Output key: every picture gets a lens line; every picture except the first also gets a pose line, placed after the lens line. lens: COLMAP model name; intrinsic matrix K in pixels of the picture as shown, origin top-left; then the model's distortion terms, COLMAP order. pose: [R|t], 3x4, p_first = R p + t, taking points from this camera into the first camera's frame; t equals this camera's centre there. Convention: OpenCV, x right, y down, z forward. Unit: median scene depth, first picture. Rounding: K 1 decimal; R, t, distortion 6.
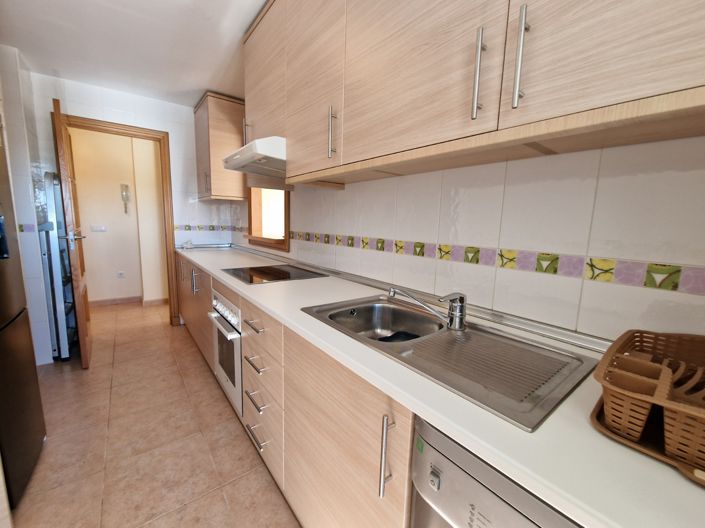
lens RADIAL K [[288.2, 0, 350.4], [0, 288.2, 263.3], [0, 0, 1]] dist [-0.001010, -0.003499]
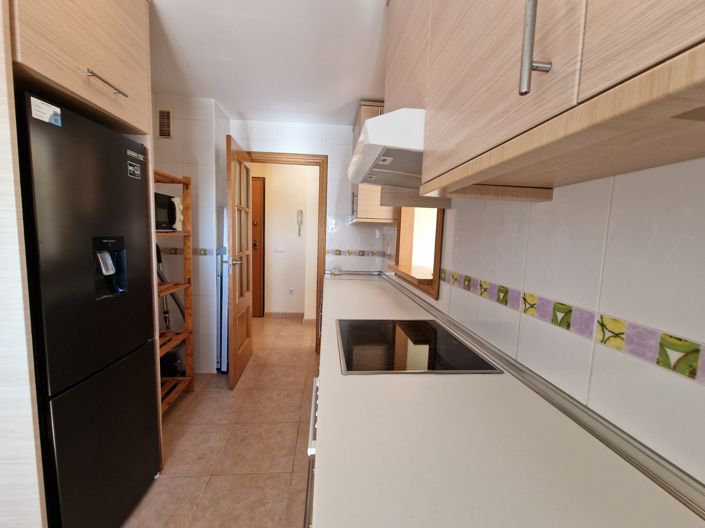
lens RADIAL K [[288.2, 0, 350.4], [0, 288.2, 263.3], [0, 0, 1]] dist [-0.001010, -0.003499]
pose [[0.837675, 0.051736, -0.543713, -0.022108], [-0.084683, 0.995768, -0.035716, -0.070677], [0.539564, 0.075961, 0.838511, 0.285954]]
